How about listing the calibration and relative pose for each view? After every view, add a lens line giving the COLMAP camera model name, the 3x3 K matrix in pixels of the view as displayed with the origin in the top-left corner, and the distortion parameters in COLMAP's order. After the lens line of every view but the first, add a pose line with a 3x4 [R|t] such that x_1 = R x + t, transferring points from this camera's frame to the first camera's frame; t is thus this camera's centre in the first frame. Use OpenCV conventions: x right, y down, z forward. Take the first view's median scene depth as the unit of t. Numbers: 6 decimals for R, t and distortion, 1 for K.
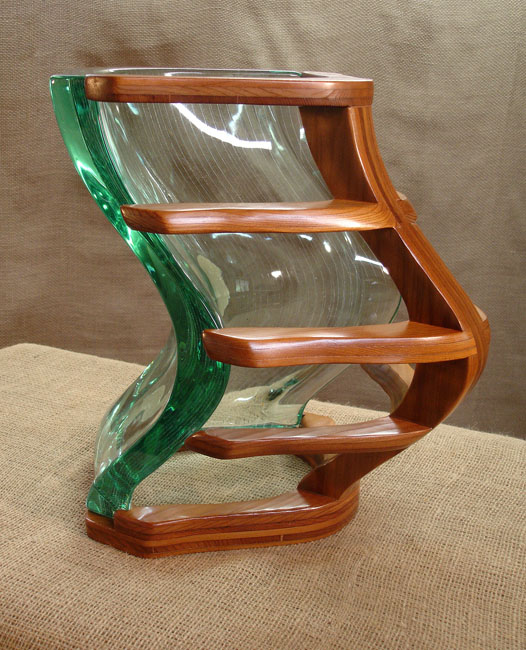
lens RADIAL K [[875.7, 0, 256.3], [0, 875.7, 325.5], [0, 0, 1]] dist [-0.024452, 0.000000]
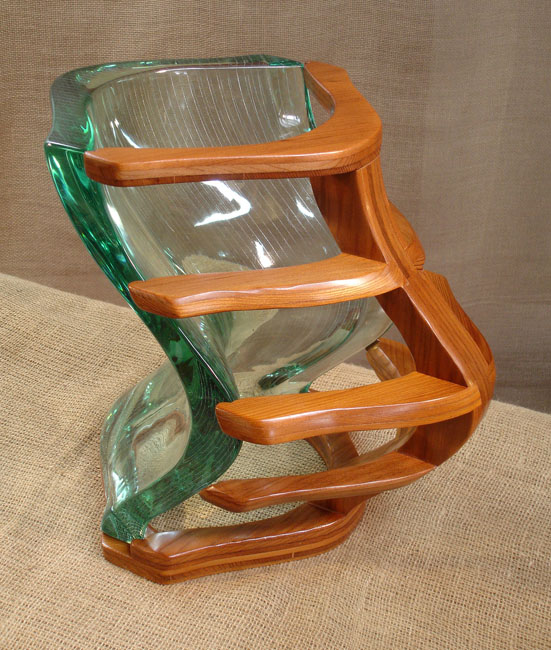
lens RADIAL K [[1003.3, 0, 281.6], [0, 1003.3, 324.3], [0, 0, 1]] dist [0.030972, 0.000000]
pose [[0.998848, -0.028191, 0.038840, -0.025070], [0.019193, 0.976406, 0.215090, -0.308293], [-0.043987, -0.214096, 0.975822, -0.118966]]
